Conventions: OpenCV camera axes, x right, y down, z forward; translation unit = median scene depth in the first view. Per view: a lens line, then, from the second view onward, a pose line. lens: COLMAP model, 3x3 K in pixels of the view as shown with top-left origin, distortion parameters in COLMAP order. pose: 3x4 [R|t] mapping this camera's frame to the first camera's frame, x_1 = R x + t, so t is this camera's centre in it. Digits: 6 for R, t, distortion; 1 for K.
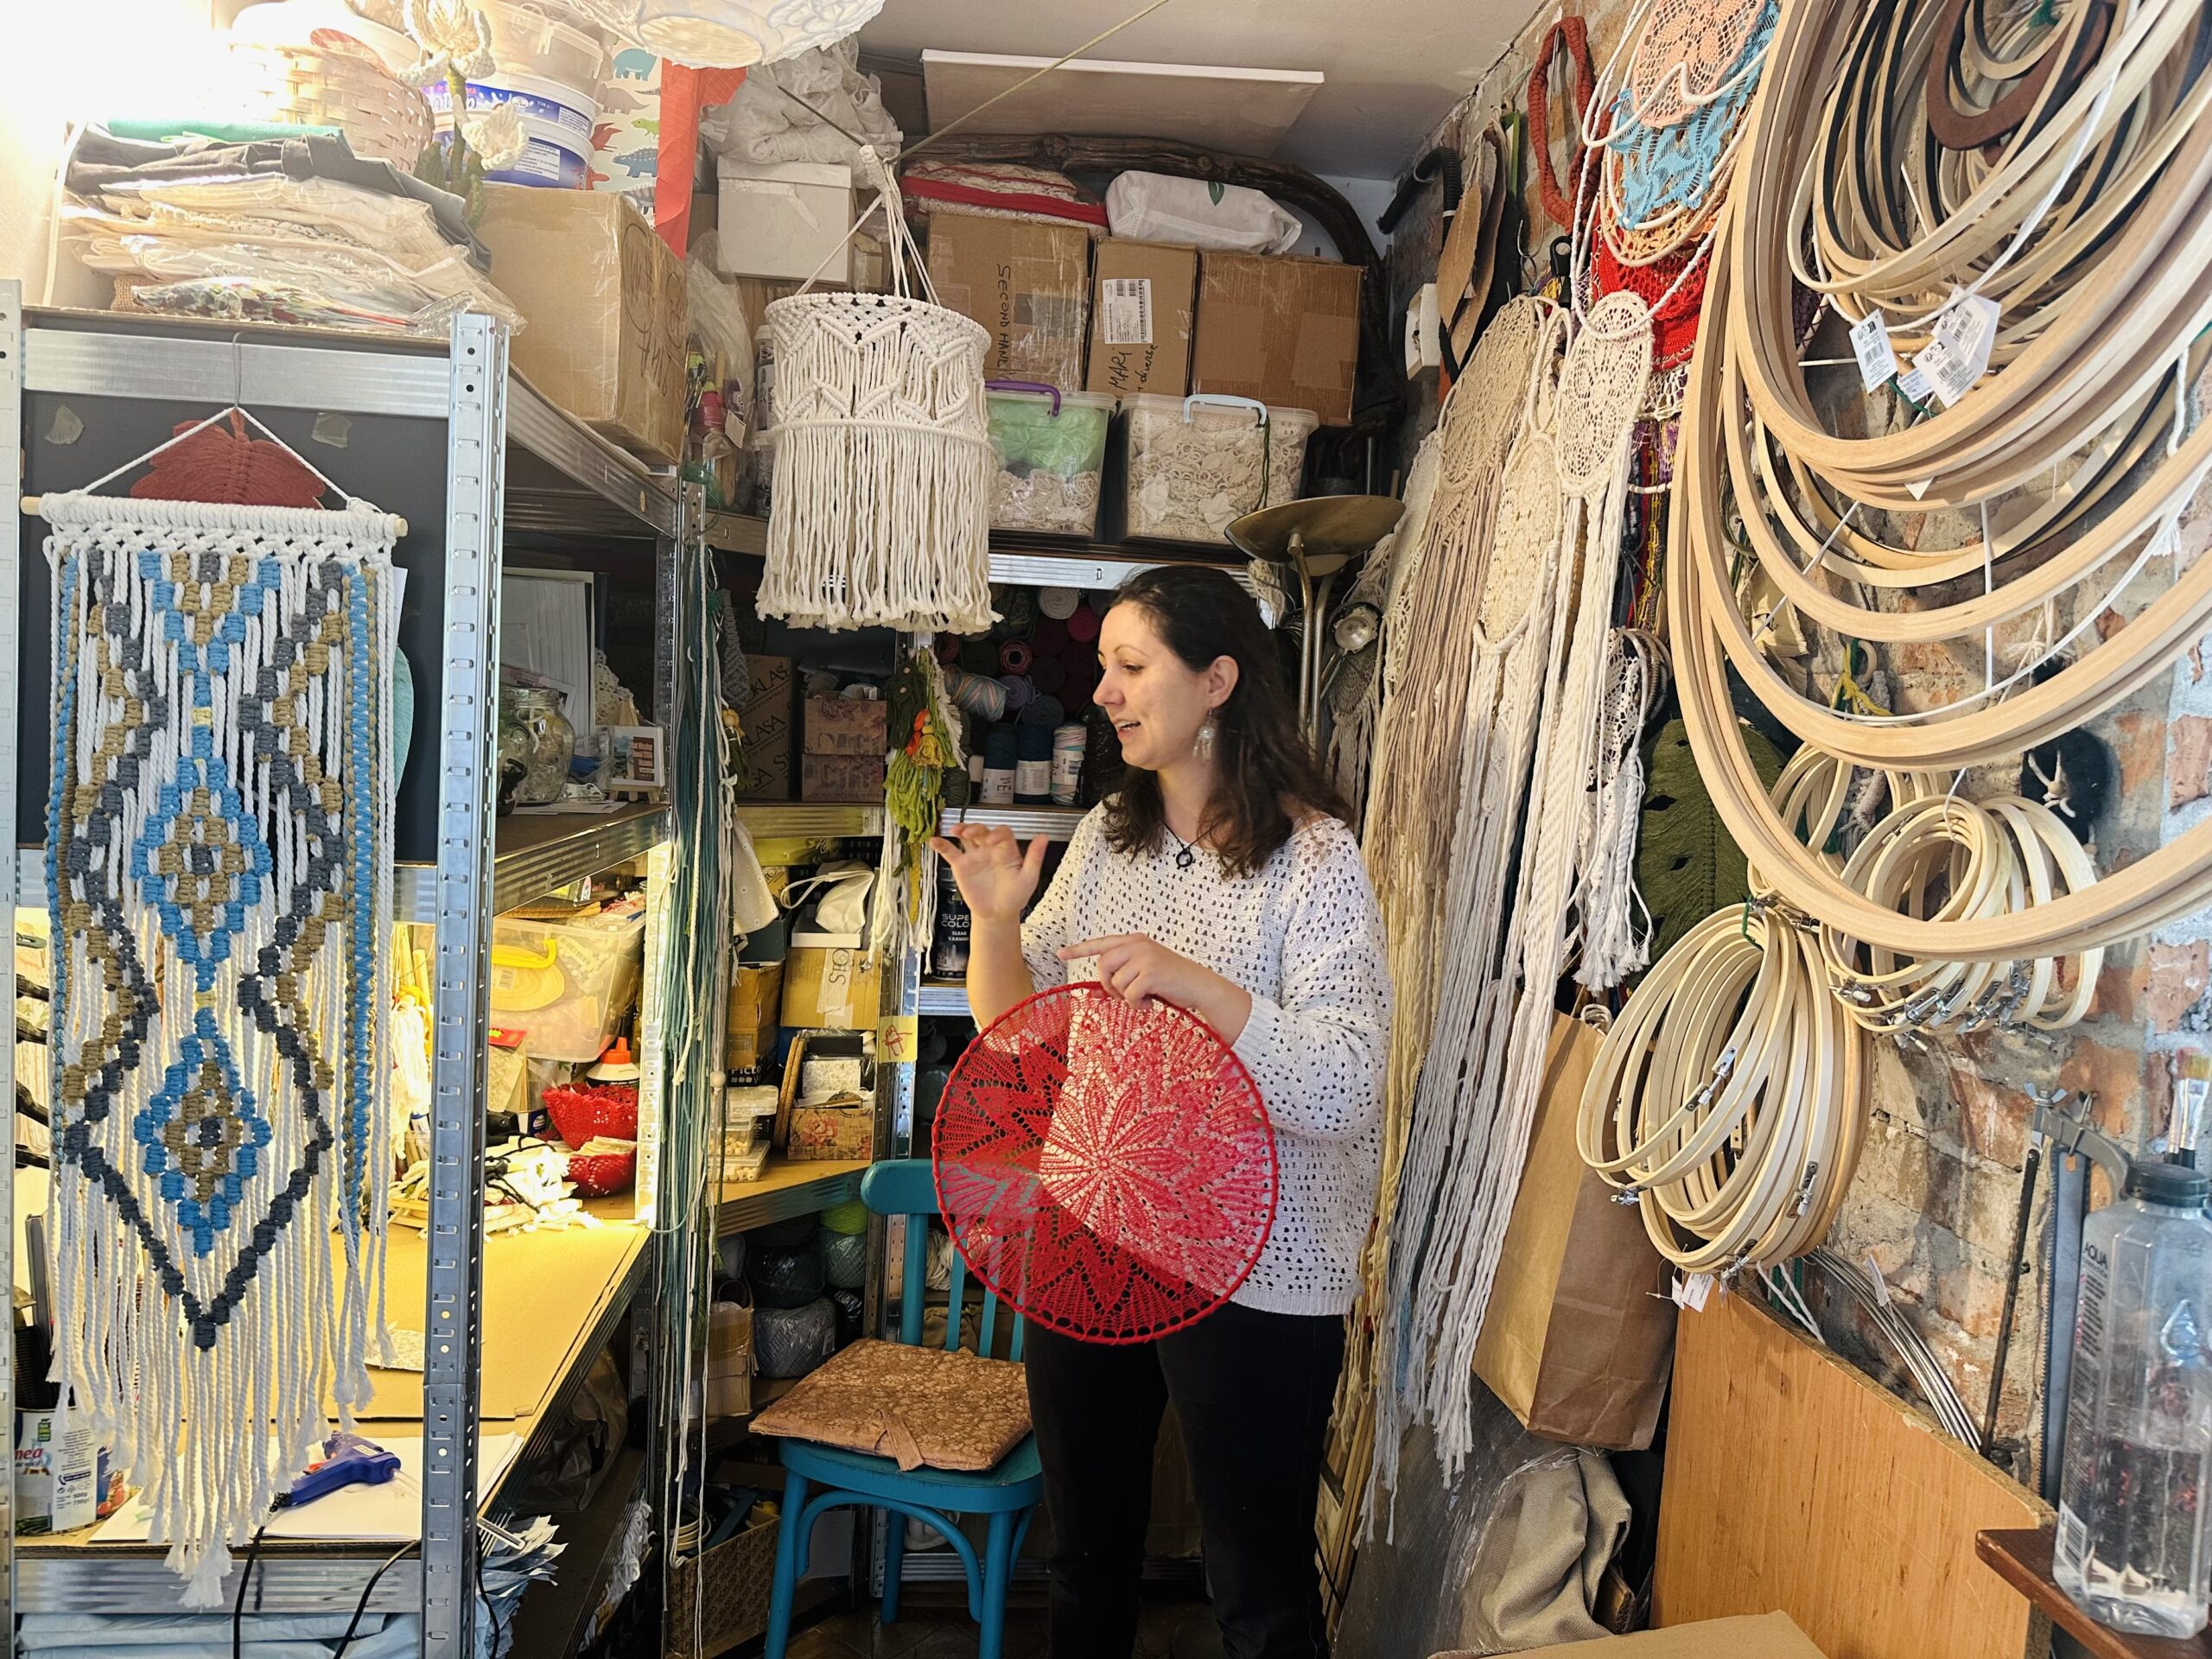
lens RADIAL K [[1552.6, 0, 1106.0], [0, 1552.6, 829.5], [0, 0, 1]] dist [0.002136, 0.000574]
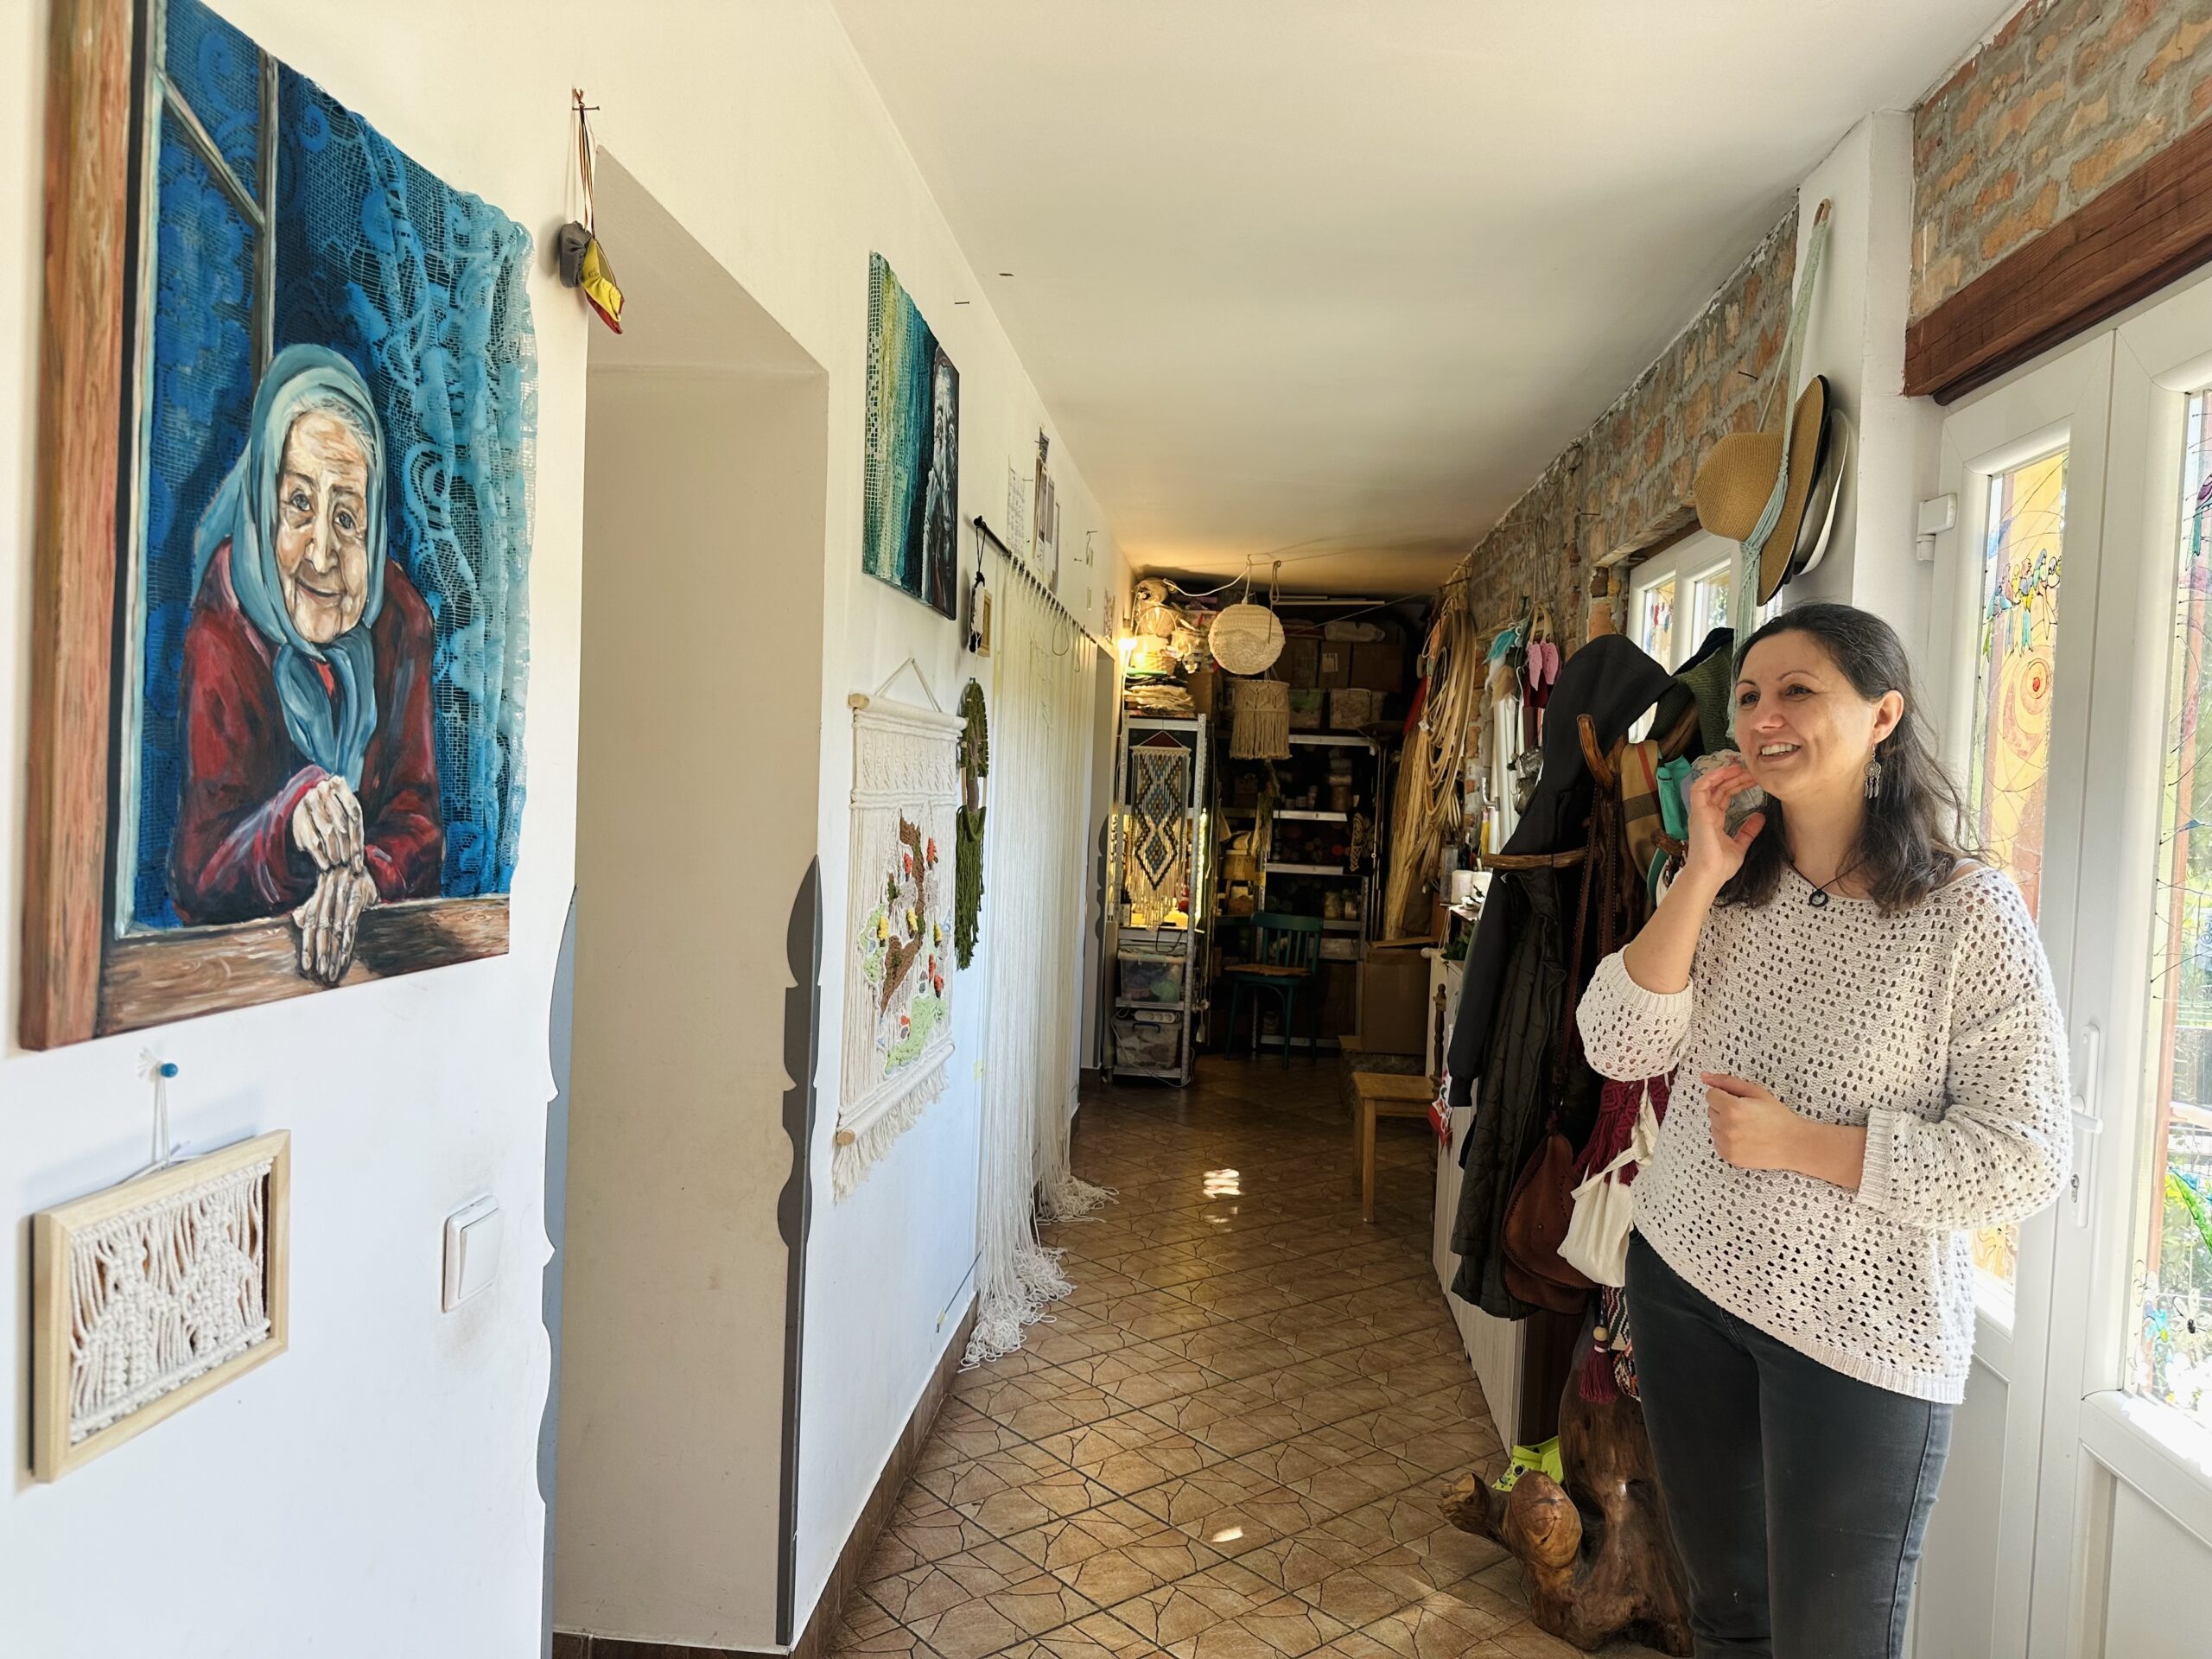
lens RADIAL K [[1552.6, 0, 1106.0], [0, 1552.6, 829.5], [0, 0, 1]] dist [0.002136, 0.000574]
pose [[0.982971, 0.002730, -0.183738, 0.161237], [-0.011014, 0.998967, -0.044082, 0.188025], [0.183428, 0.045355, 0.981986, -2.461911]]
